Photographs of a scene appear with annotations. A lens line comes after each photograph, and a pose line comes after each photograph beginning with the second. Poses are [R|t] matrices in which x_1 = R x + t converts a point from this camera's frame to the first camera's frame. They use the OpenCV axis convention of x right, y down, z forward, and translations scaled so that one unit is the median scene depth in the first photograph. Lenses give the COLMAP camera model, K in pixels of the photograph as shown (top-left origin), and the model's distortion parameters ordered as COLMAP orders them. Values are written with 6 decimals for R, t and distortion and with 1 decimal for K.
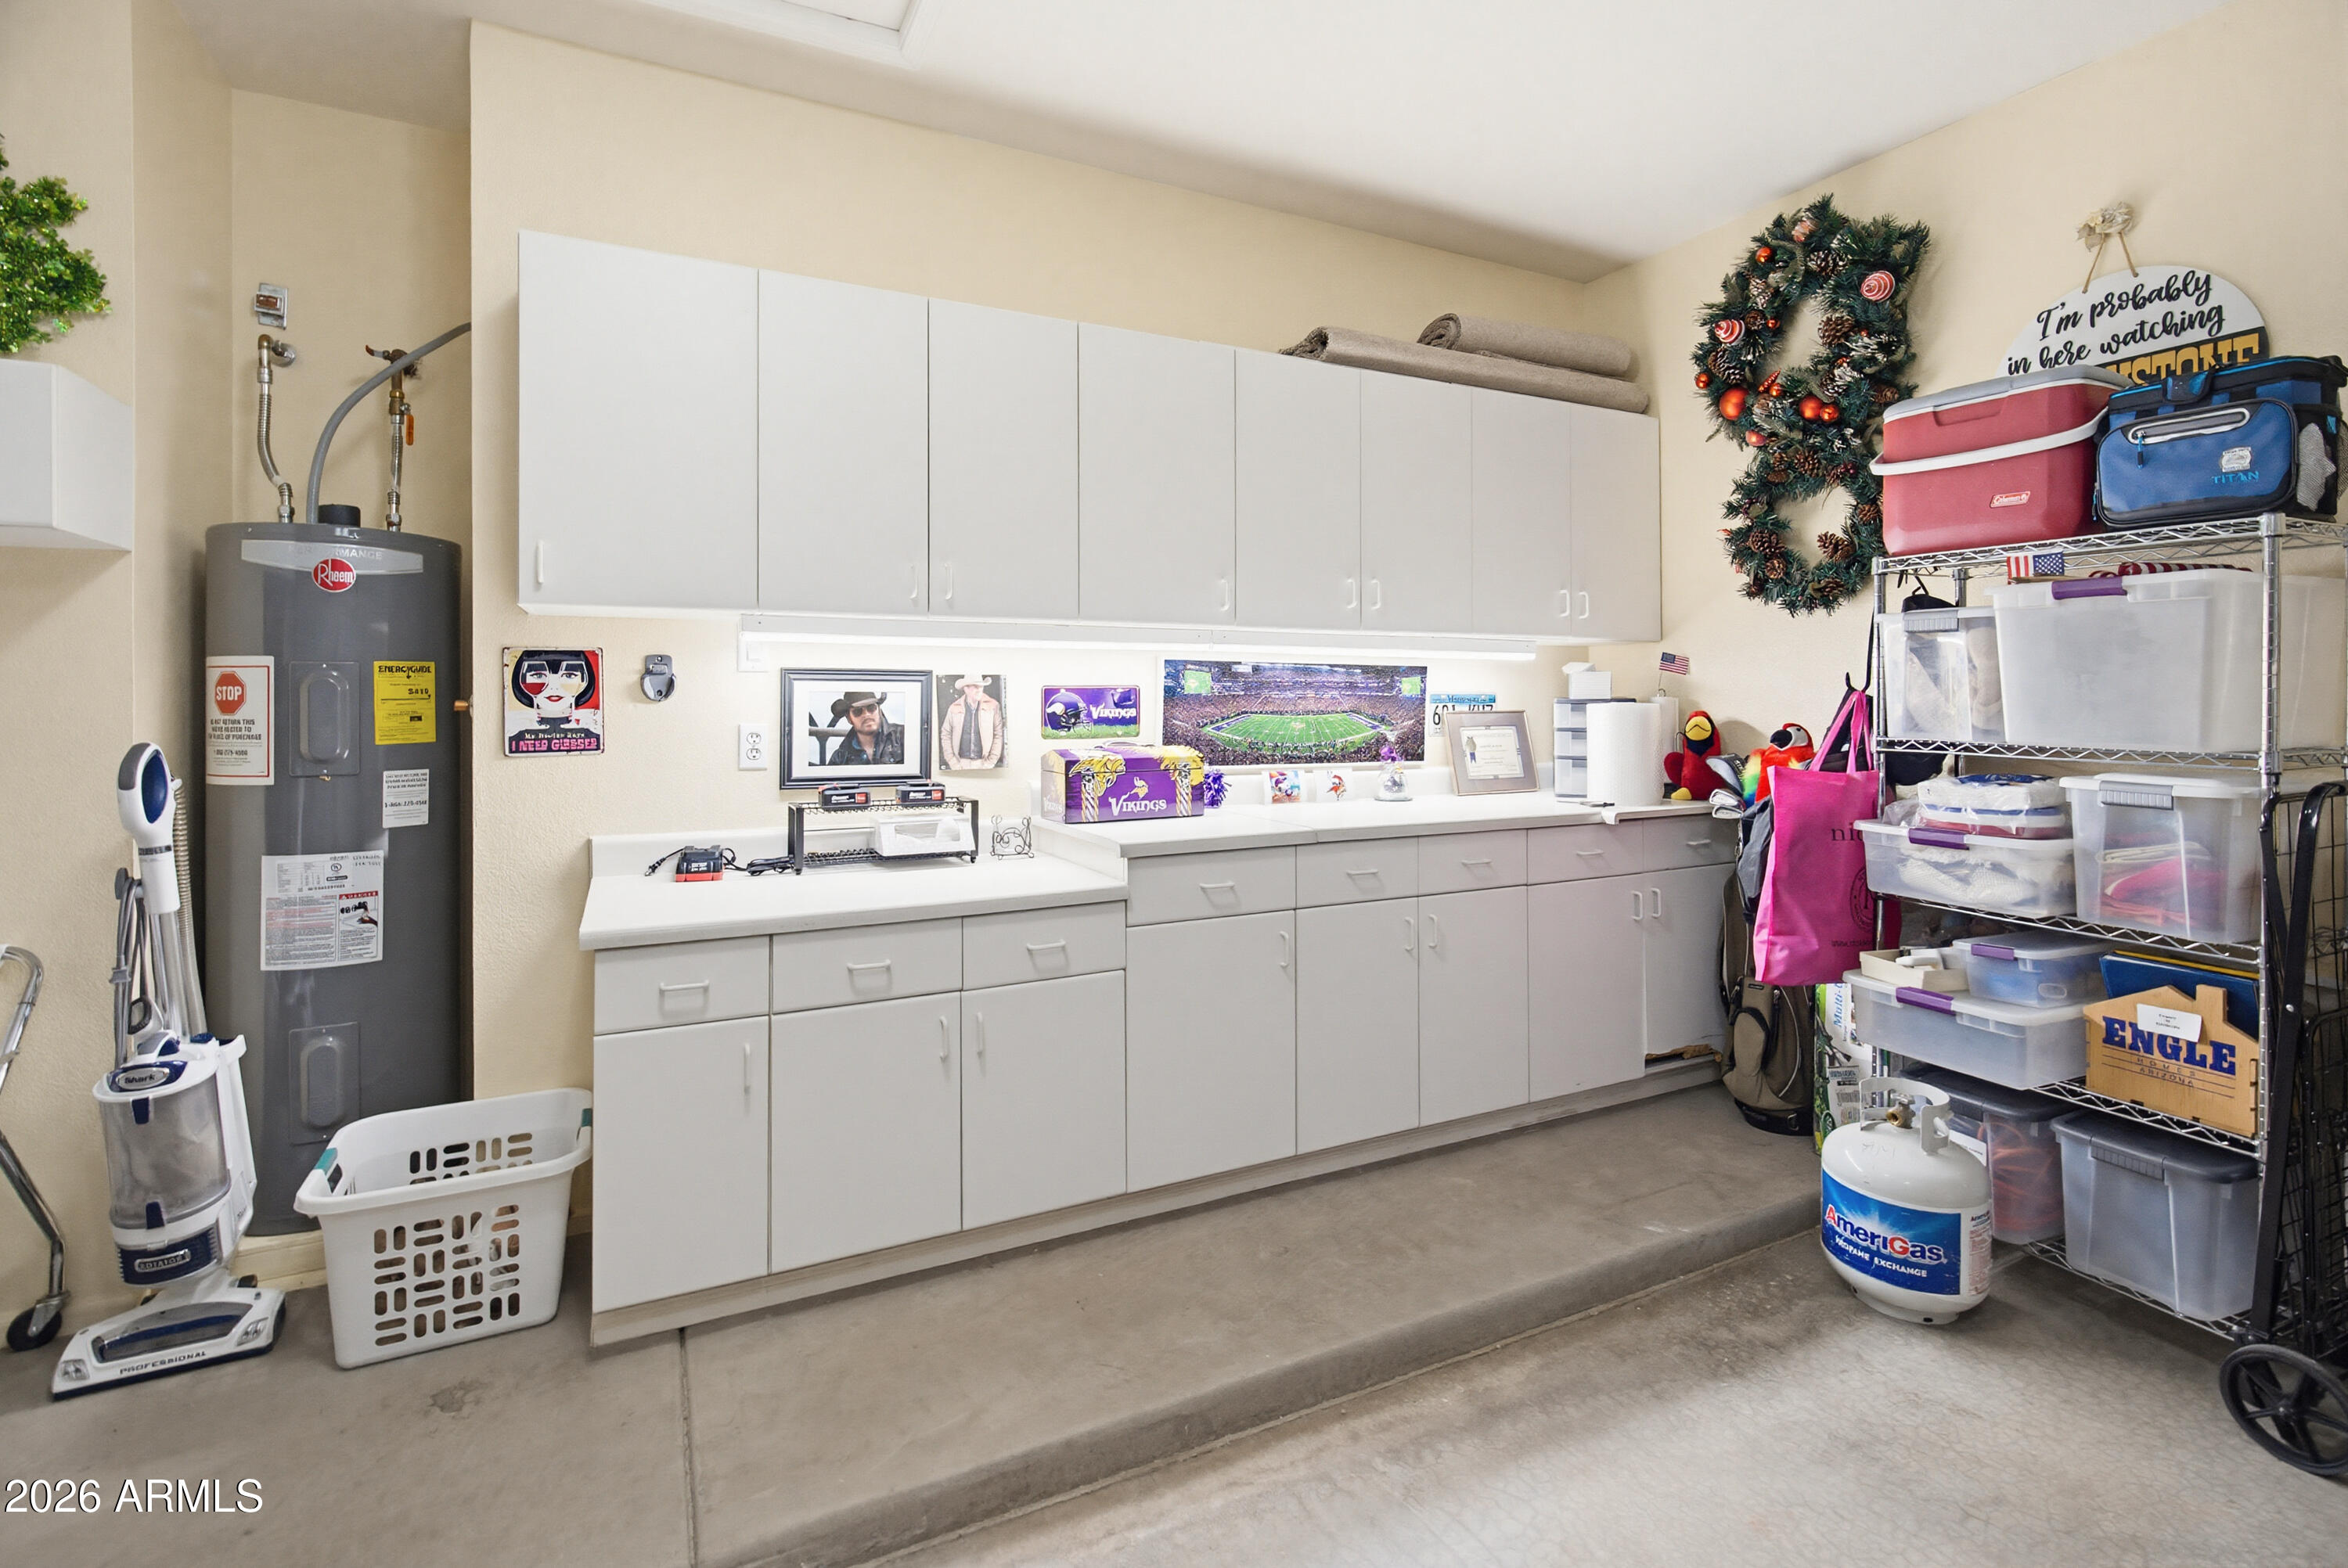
lens RADIAL K [[1075.3, 0, 1184.9], [0, 1075.3, 707.7], [0, 0, 1]] dist [0.000281, 0.000495]
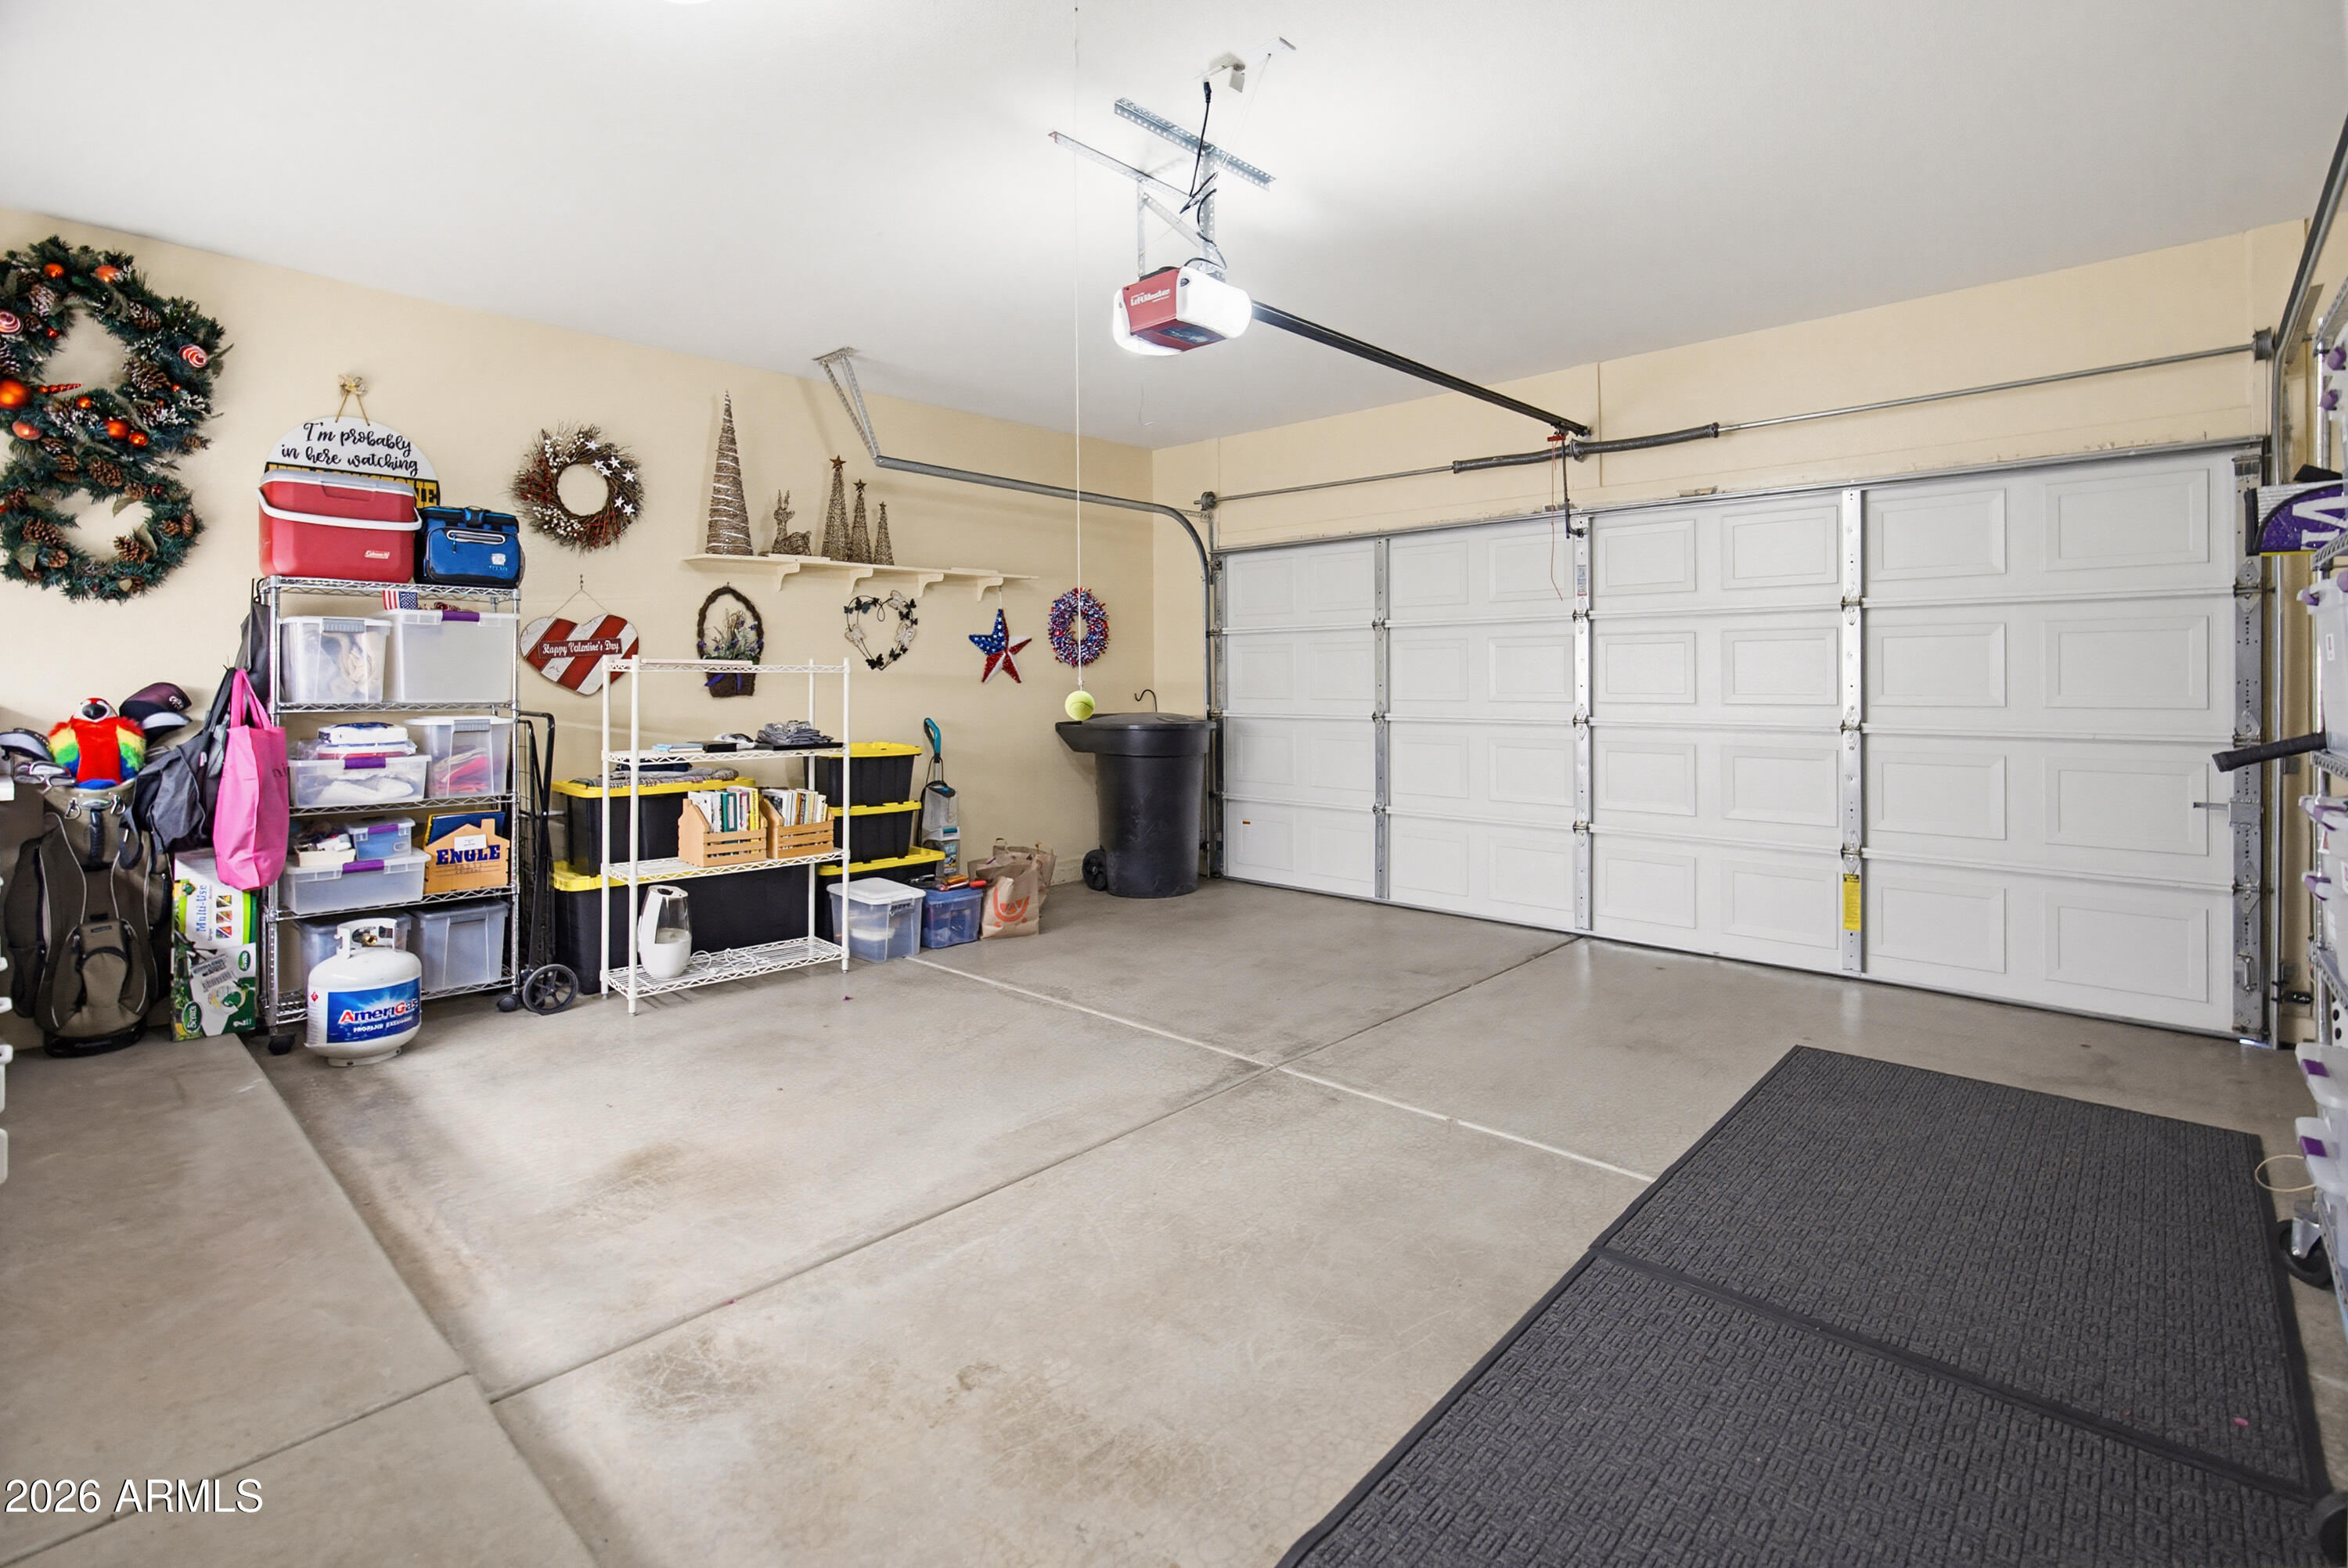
lens RADIAL K [[1075.3, 0, 1184.9], [0, 1075.3, 707.7], [0, 0, 1]] dist [0.000281, 0.000495]
pose [[-0.346402, -0.022154, 0.937825, -0.657497], [0.010692, 0.999563, 0.027562, 0.004781], [-0.938025, 0.019575, -0.346013, 0.224008]]
